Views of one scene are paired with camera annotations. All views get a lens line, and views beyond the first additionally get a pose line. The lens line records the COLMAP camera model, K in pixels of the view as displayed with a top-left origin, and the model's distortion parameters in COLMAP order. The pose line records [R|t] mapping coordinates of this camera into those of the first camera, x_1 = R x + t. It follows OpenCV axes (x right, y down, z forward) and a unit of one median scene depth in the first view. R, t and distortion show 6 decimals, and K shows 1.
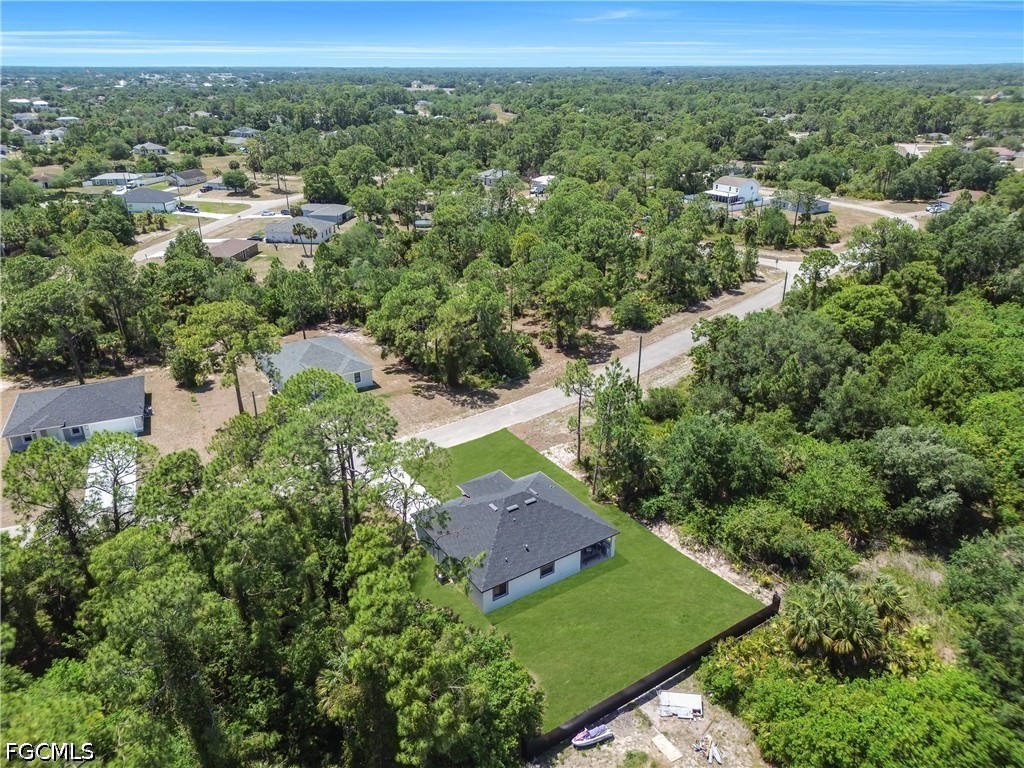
lens RADIAL K [[723.1, 0, 509.2], [0, 723.1, 384.4], [0, 0, 1]] dist [0.037459, -0.016132]
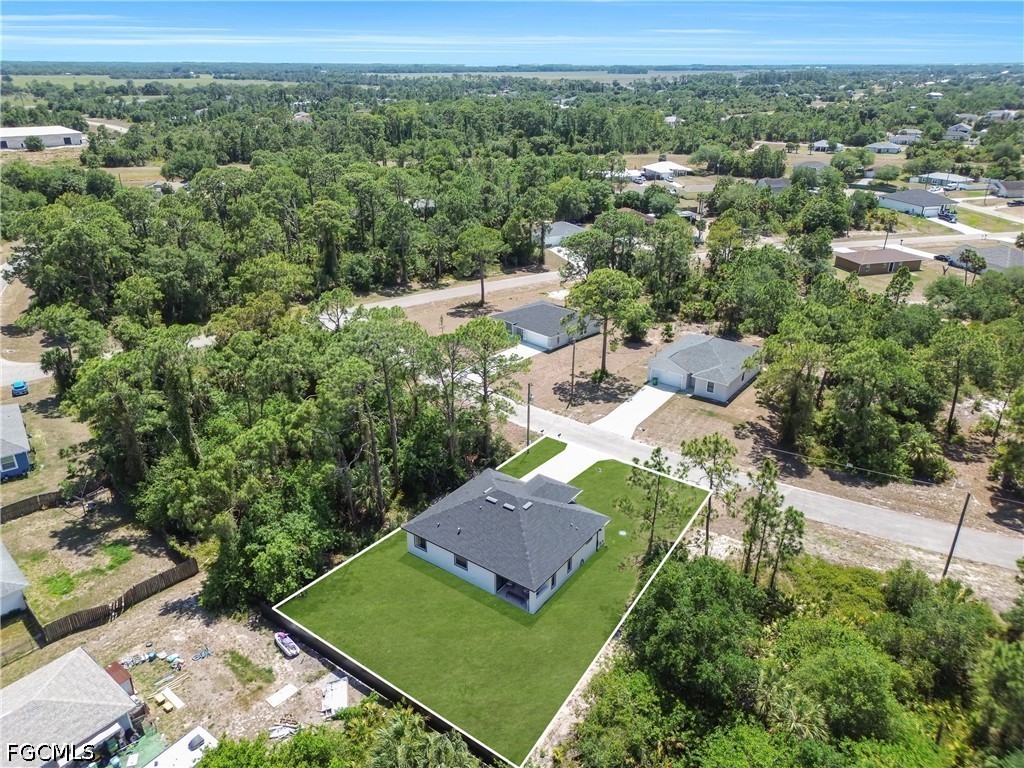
lens RADIAL K [[723.1, 0, 513.3], [0, 723.1, 385.4], [0, 0, 1]] dist [0.037459, -0.016132]
pose [[0.357077, 0.381279, -0.852715, 0.991731], [-0.378319, 0.893703, 0.241184, -0.277611], [0.854032, 0.236477, 0.463366, 0.622665]]
